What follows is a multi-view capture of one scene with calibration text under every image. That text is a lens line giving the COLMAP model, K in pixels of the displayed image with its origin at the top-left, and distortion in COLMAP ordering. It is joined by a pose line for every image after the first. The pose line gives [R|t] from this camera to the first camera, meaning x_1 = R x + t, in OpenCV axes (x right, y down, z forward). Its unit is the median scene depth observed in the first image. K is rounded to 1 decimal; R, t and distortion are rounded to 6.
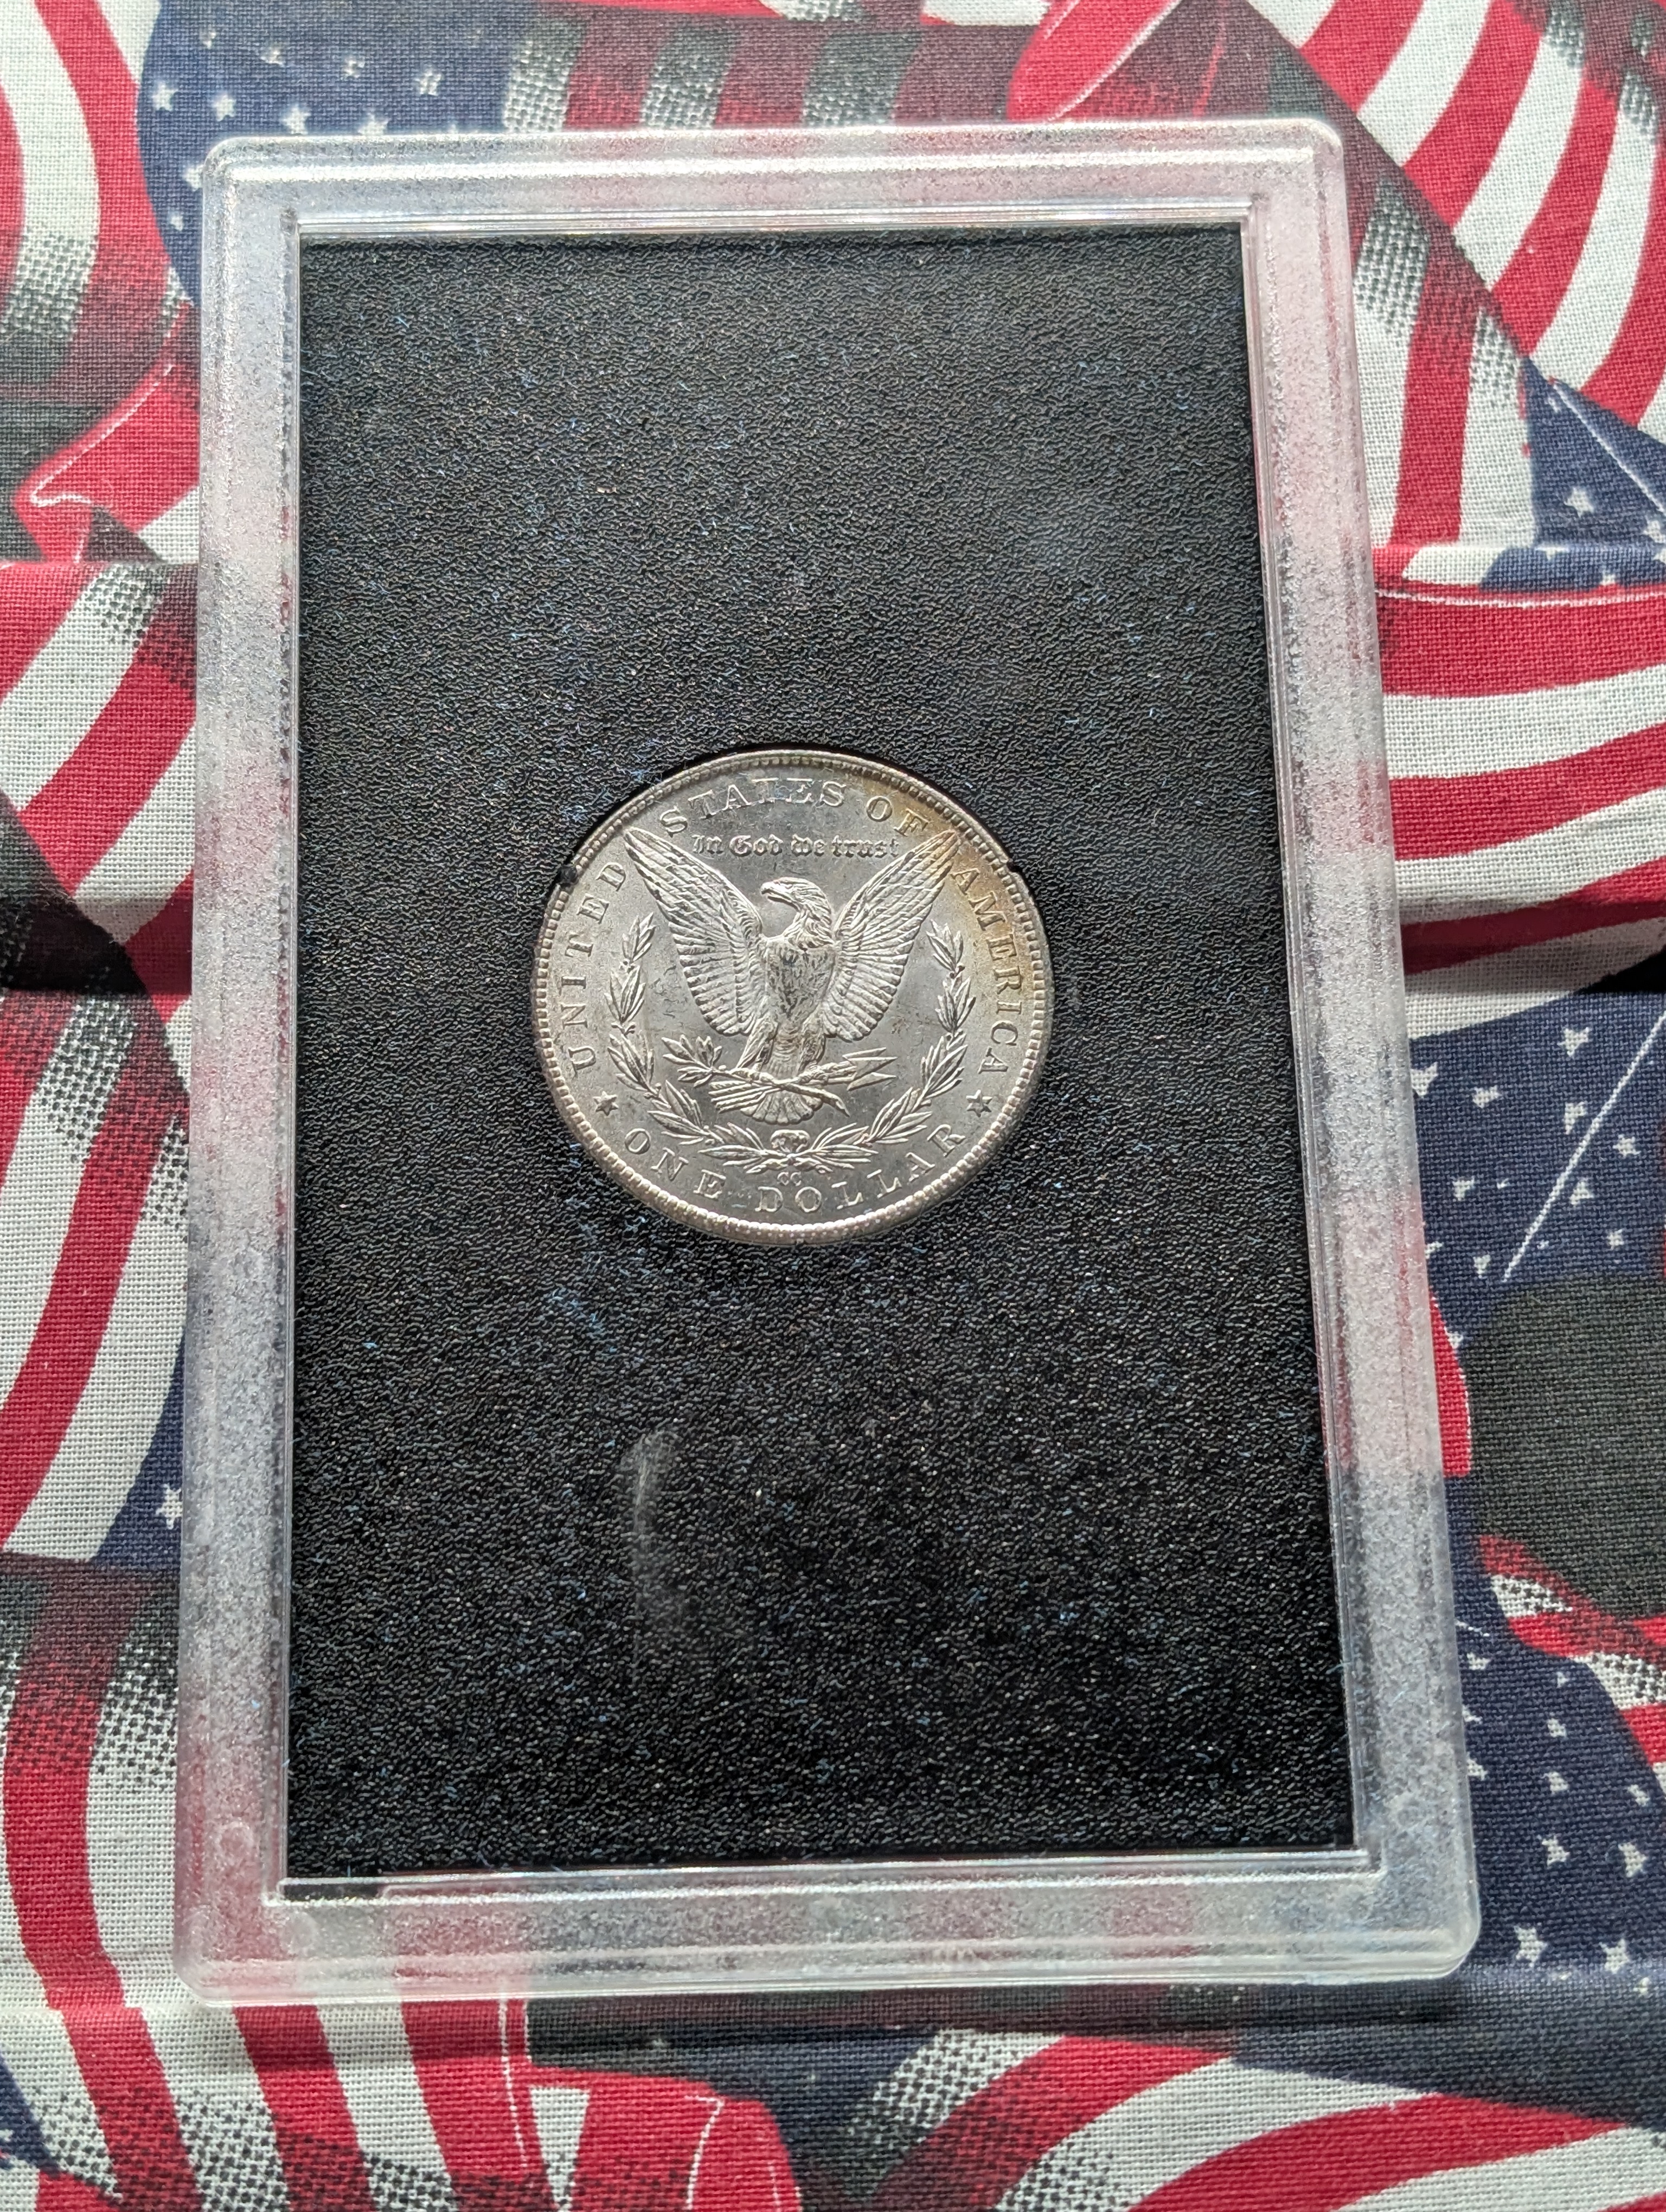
lens RADIAL K [[3575.5, 0, 833.0], [0, 3575.5, 1106.0], [0, 0, 1]] dist [0.203764, -1.025730]
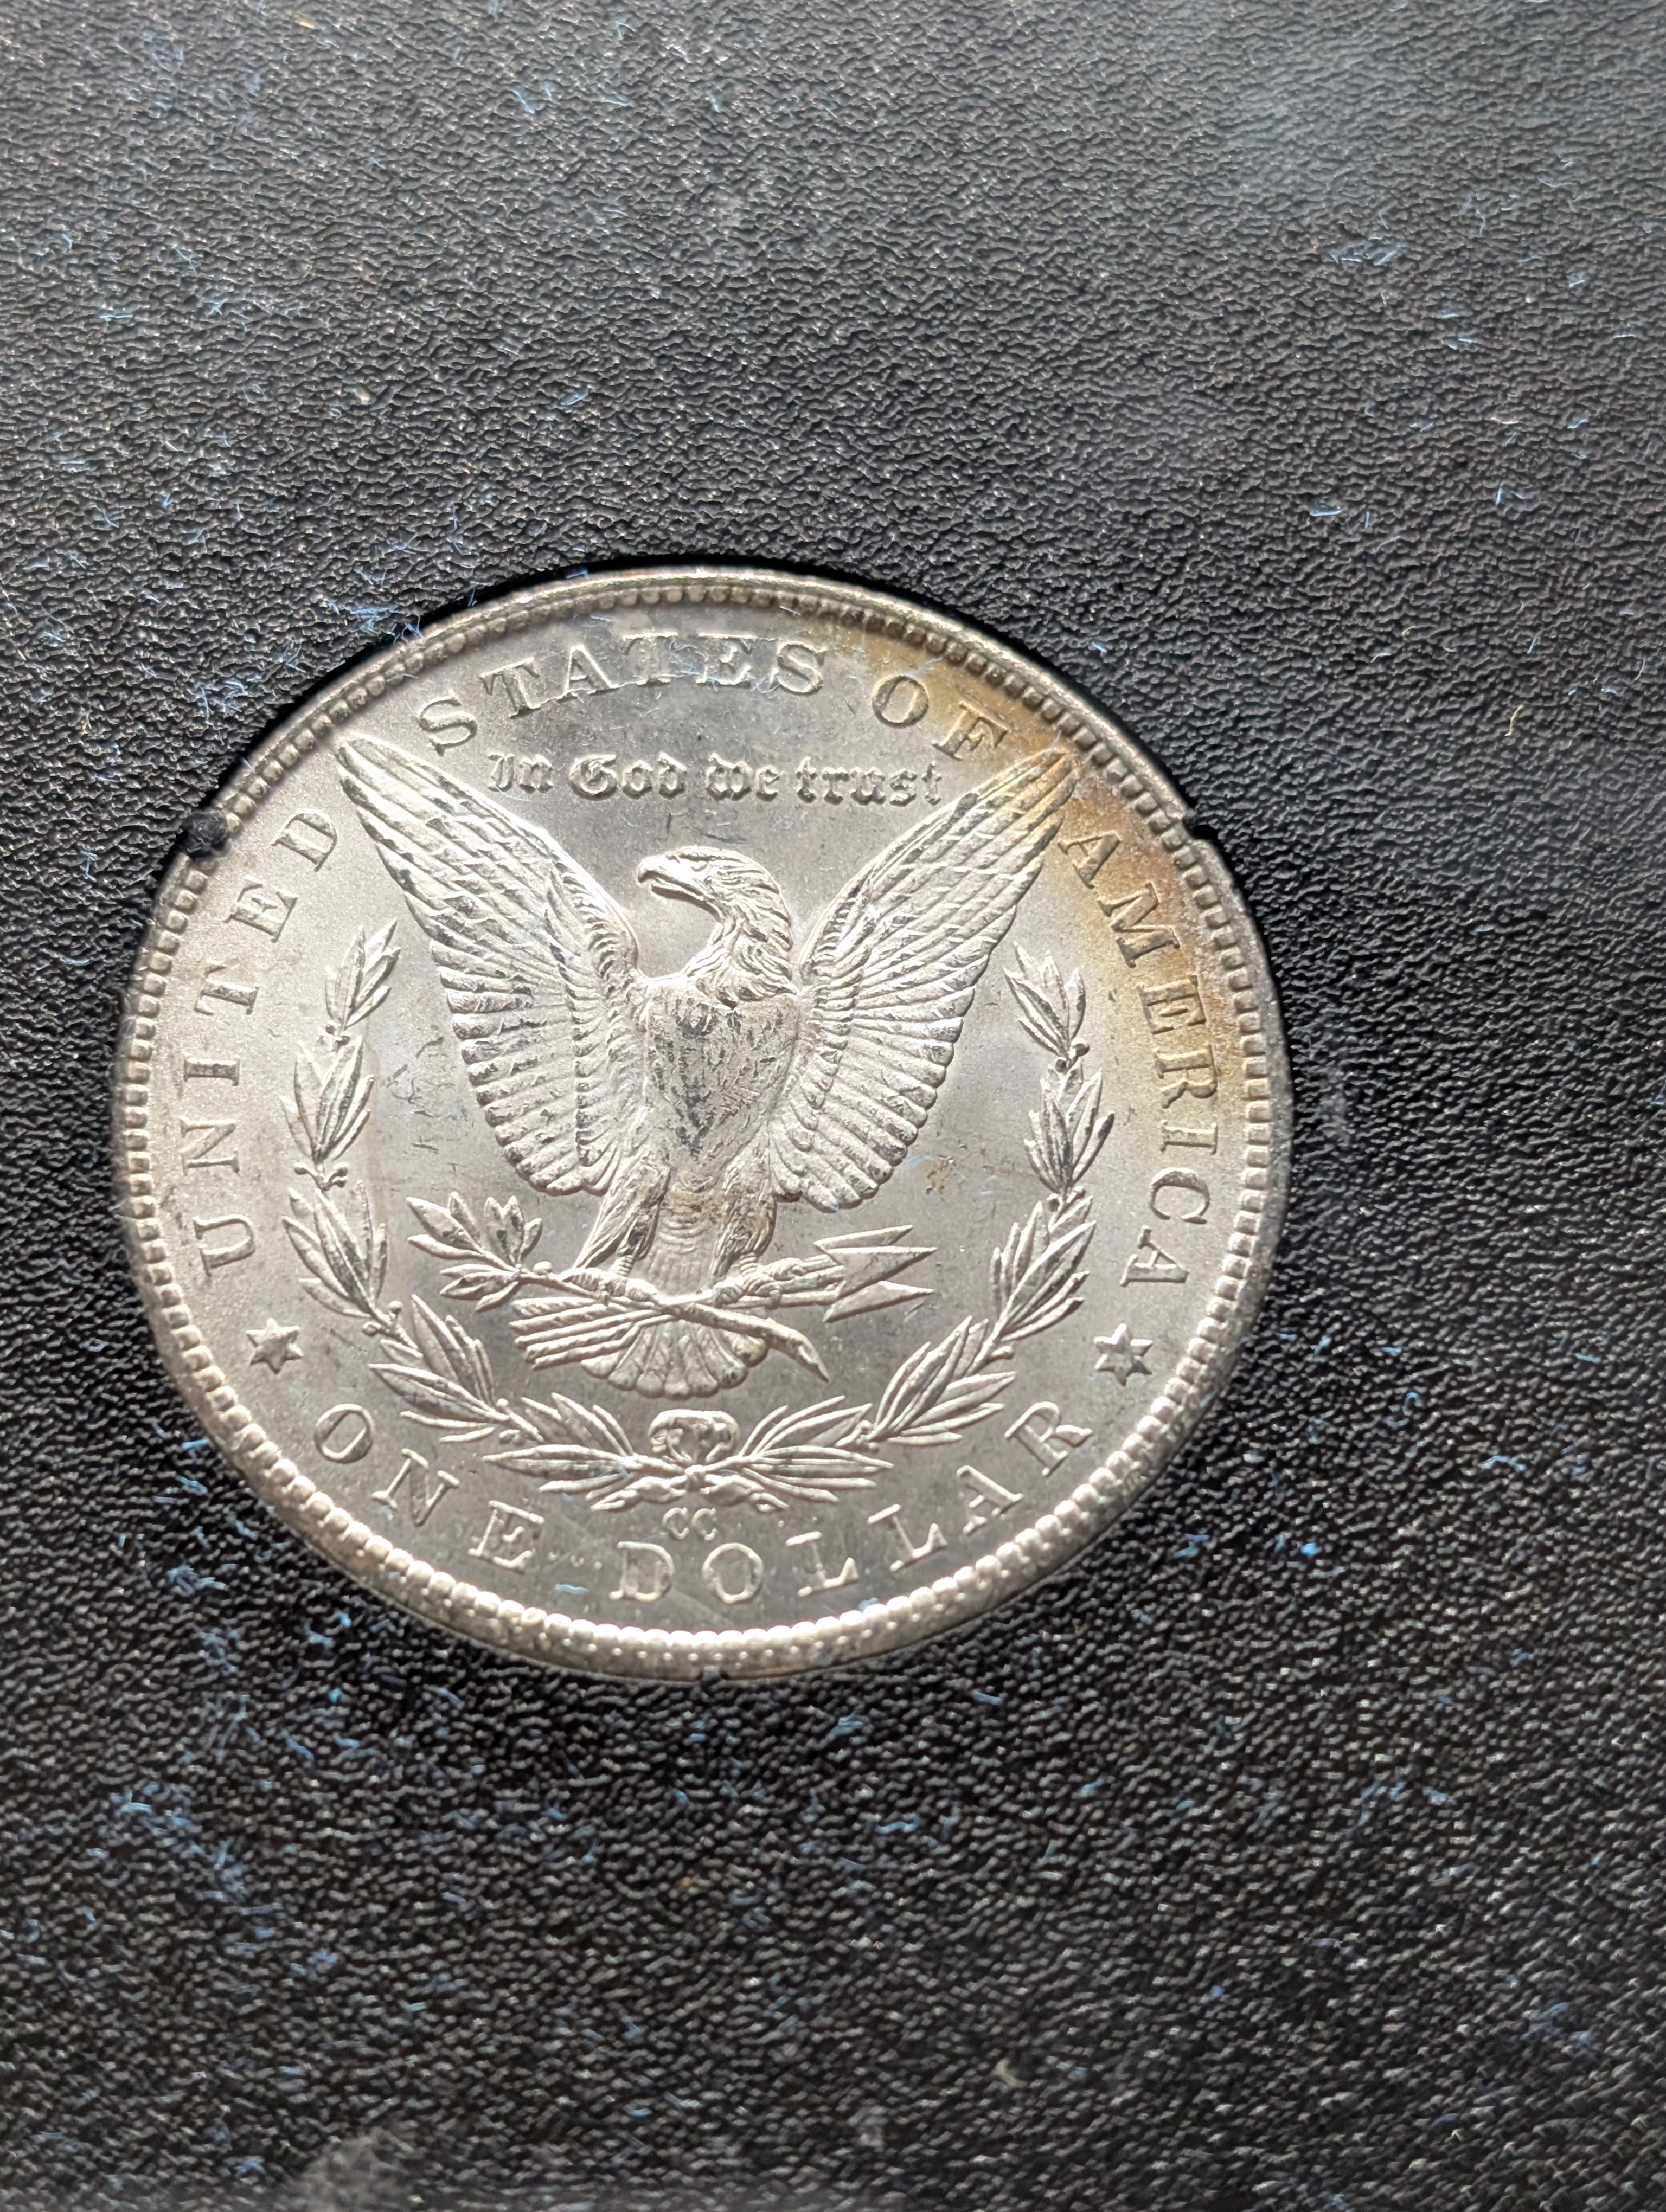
lens RADIAL K [[3575.5, 0, 833.0], [0, 3575.5, 1106.0], [0, 0, 1]] dist [0.203764, -1.025730]
pose [[0.999810, 0.011886, 0.015423, -0.002045], [-0.011054, 0.998536, -0.052953, -0.007505], [-0.016030, 0.052772, 0.998478, 0.556259]]
